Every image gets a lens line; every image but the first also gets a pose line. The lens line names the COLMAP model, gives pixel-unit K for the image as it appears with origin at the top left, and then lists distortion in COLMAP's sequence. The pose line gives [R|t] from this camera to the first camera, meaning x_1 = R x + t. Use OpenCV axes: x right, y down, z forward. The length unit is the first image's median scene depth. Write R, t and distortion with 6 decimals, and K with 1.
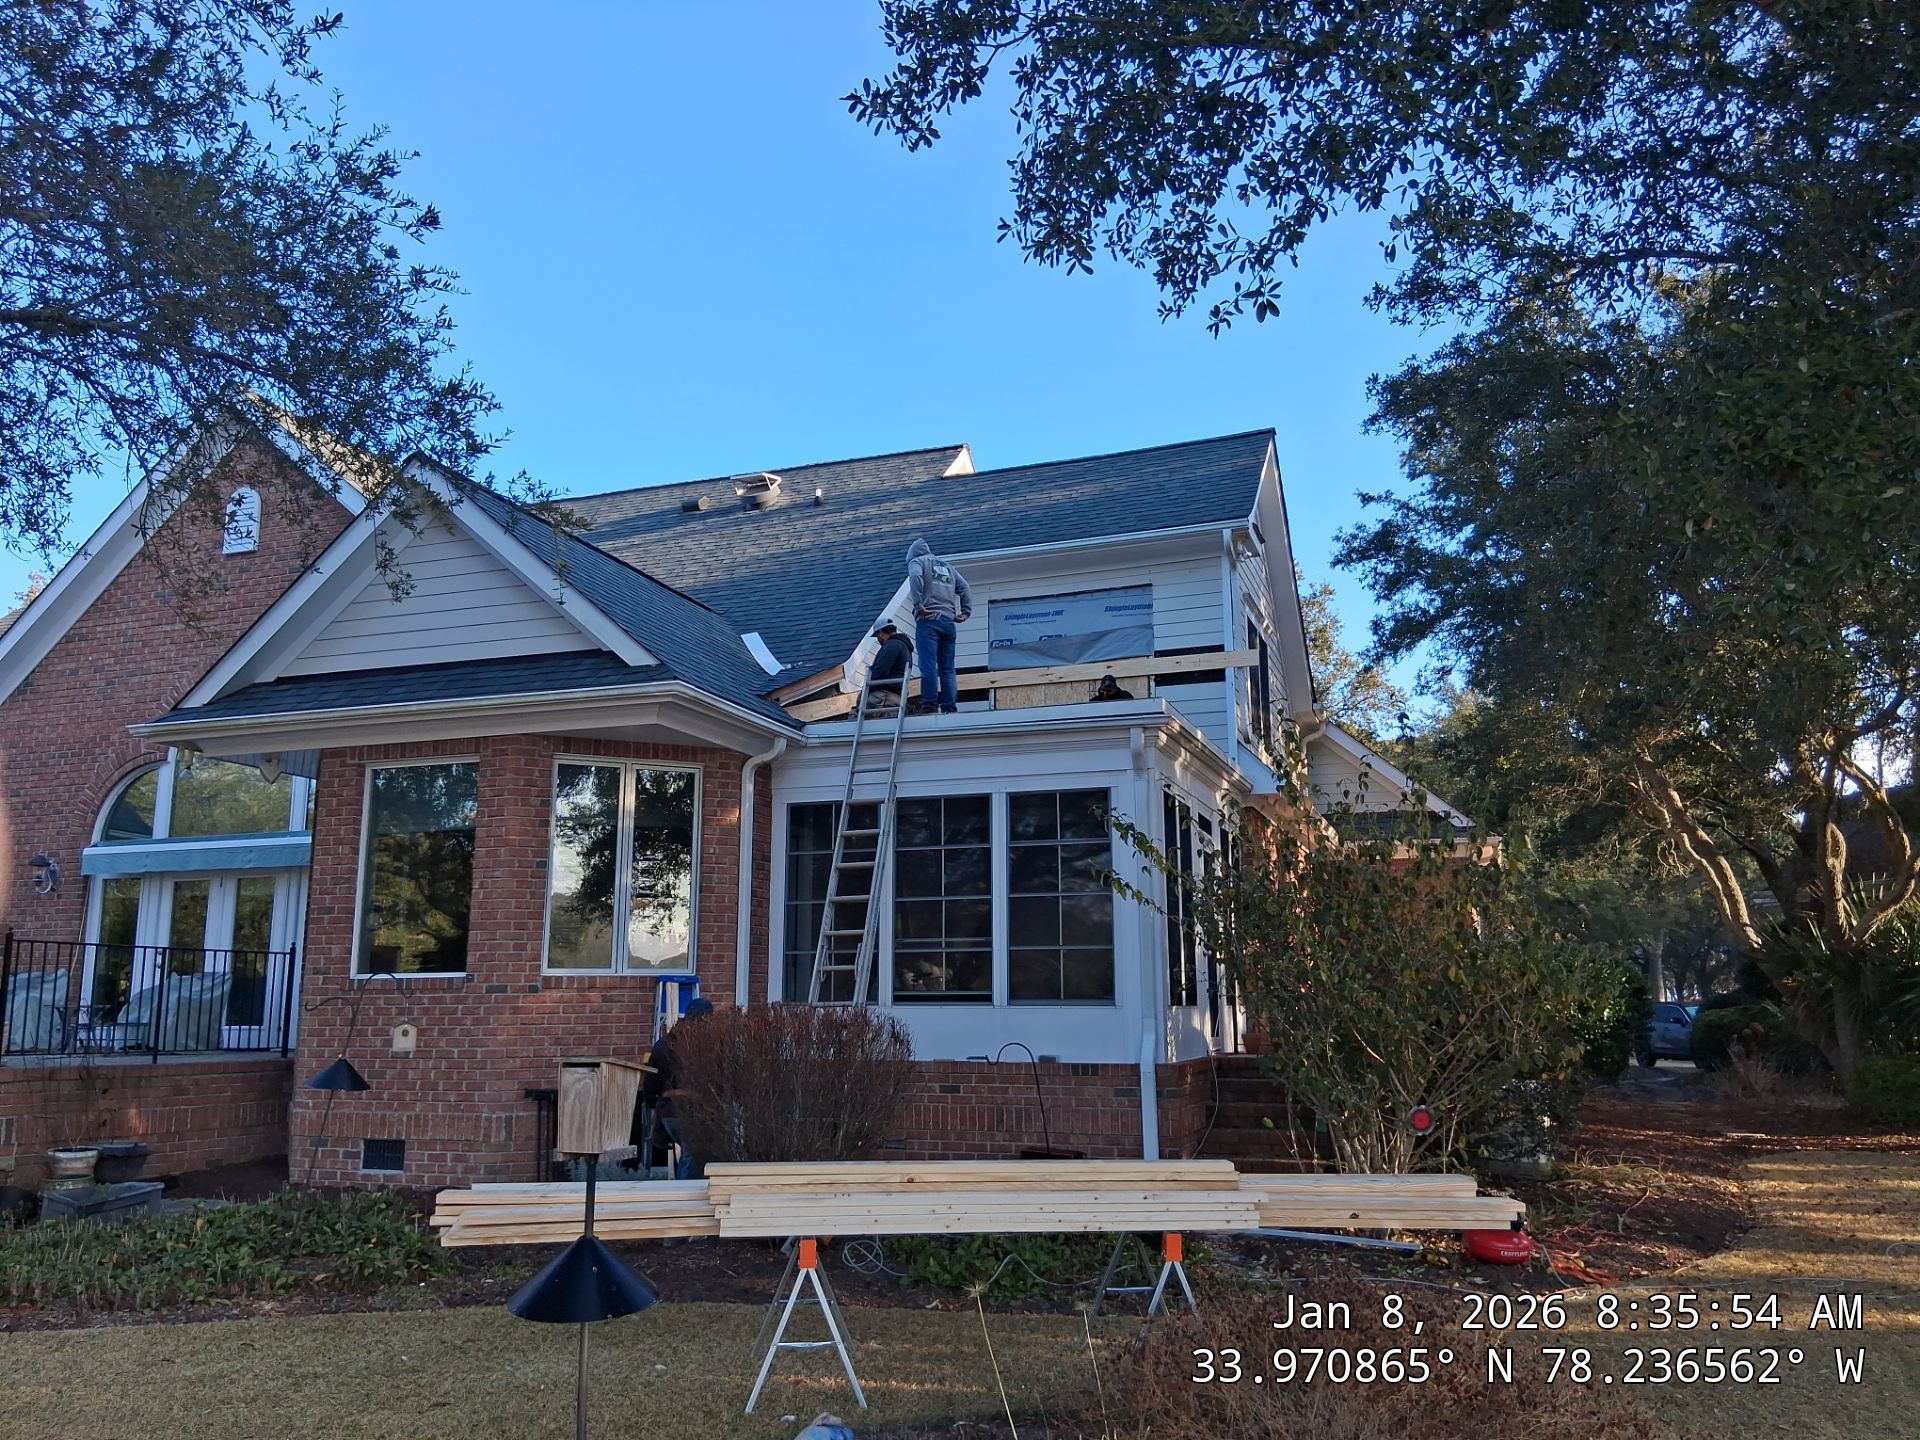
lens RADIAL K [[1482.6, 0, 969.9], [0, 1482.6, 726.3], [0, 0, 1]] dist [0.123566, -0.223274]
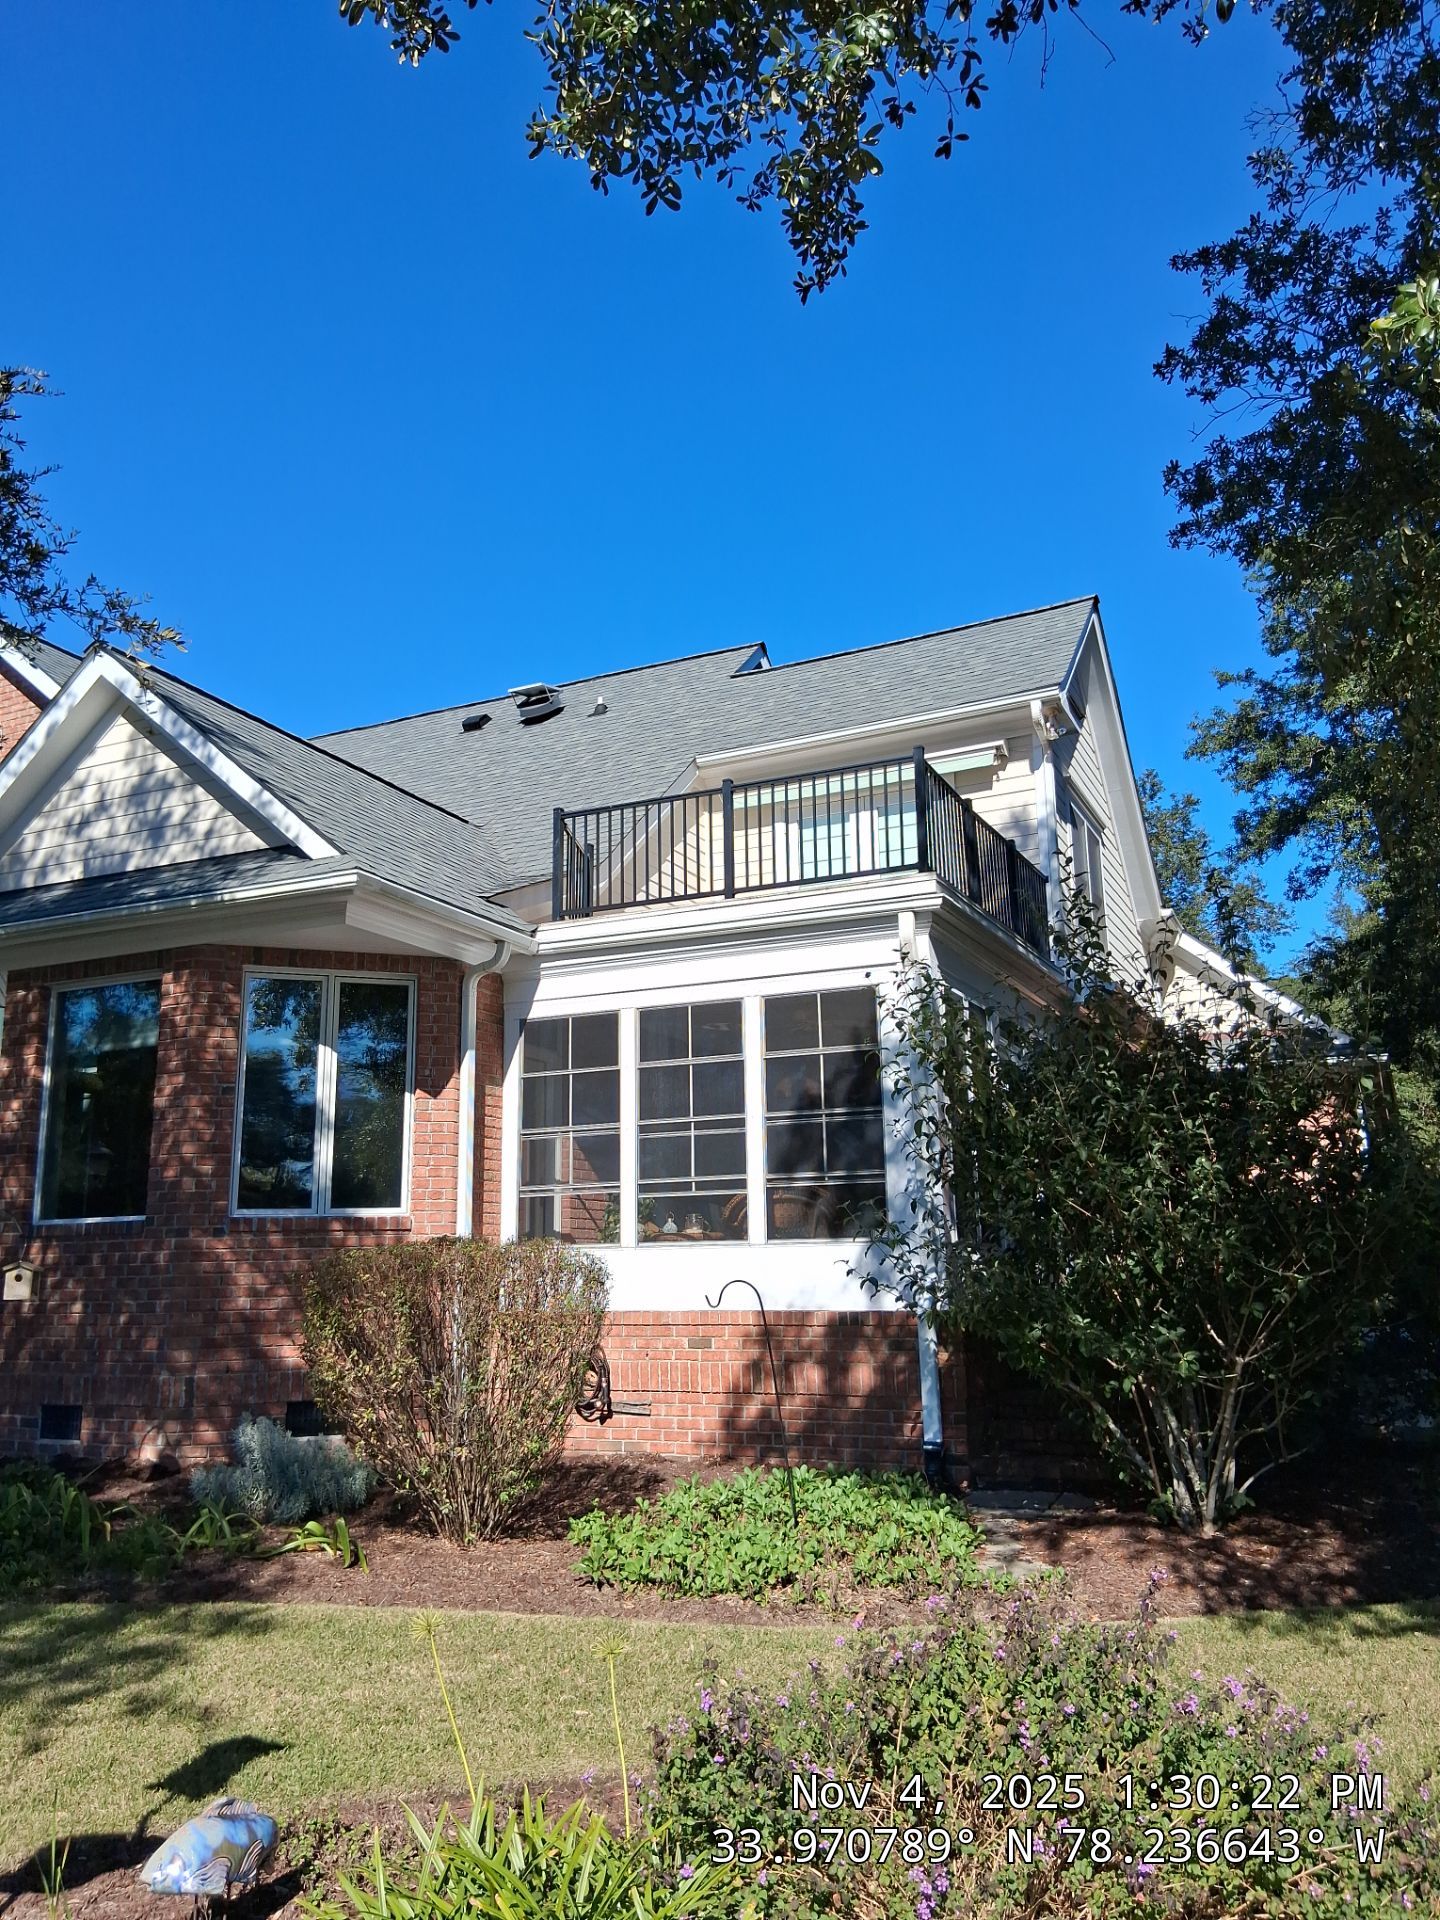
lens RADIAL K [[1482.6, 0, 700.2], [0, 1482.6, 954.5], [0, 0, 1]] dist [0.123566, -0.223274]
pose [[0.993824, -0.034352, -0.105519, 0.081883], [0.031910, 0.999184, -0.024746, 0.041095], [0.106283, 0.021226, 0.994109, 0.145930]]
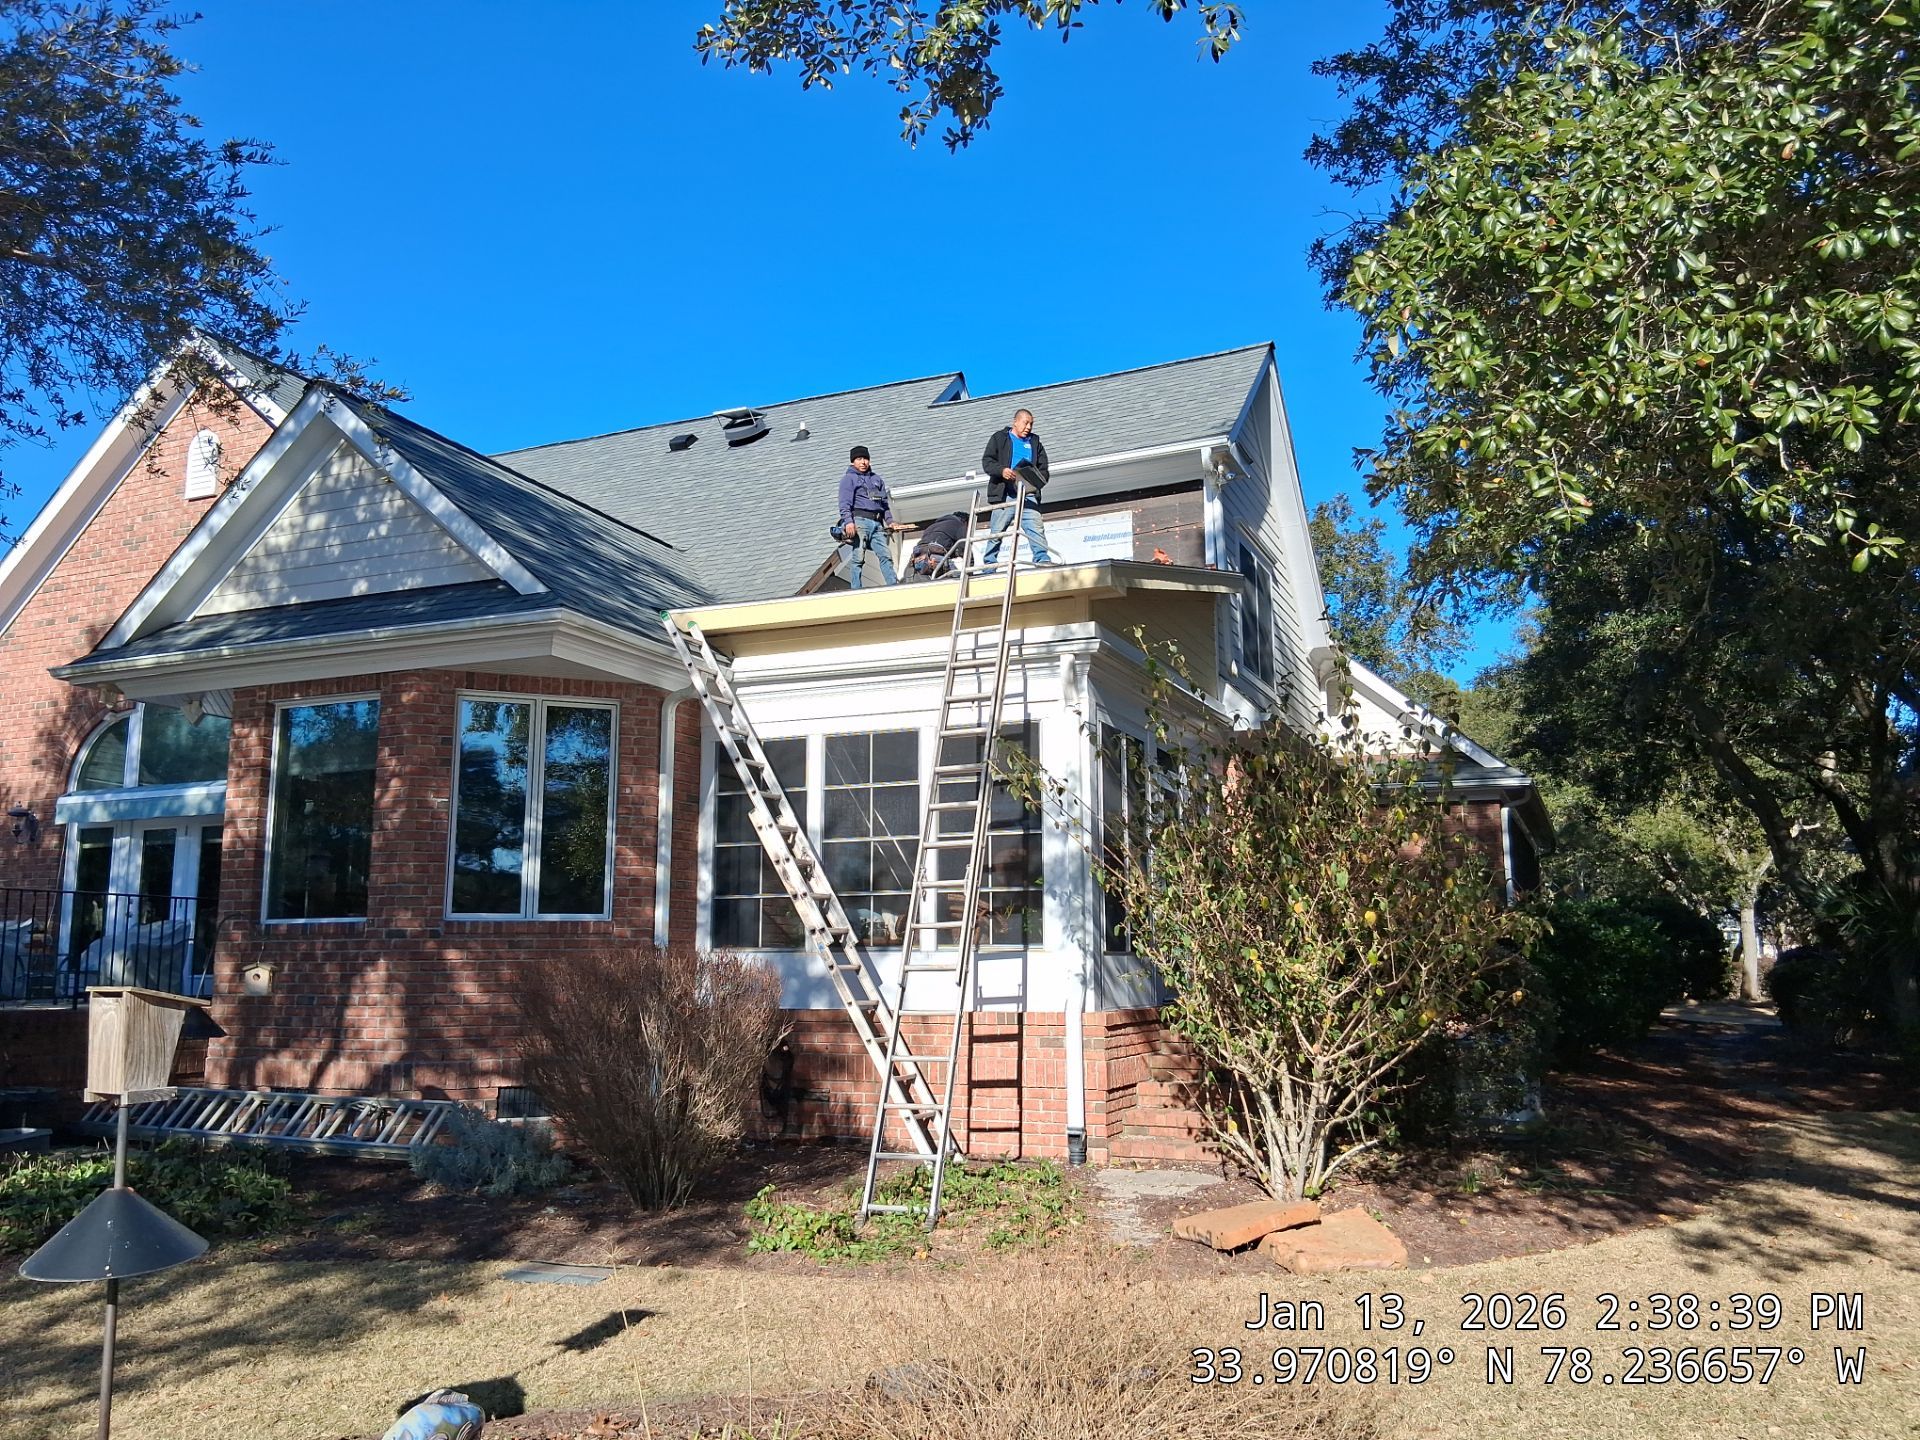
lens RADIAL K [[1468.2, 0, 967.2], [0, 1468.2, 743.6], [0, 0, 1]] dist [0.115120, -0.204658]
pose [[0.997387, -0.010648, -0.071455, 0.111435], [0.013448, 0.999156, 0.038822, 0.019763], [0.070982, -0.039682, 0.996688, 0.076782]]
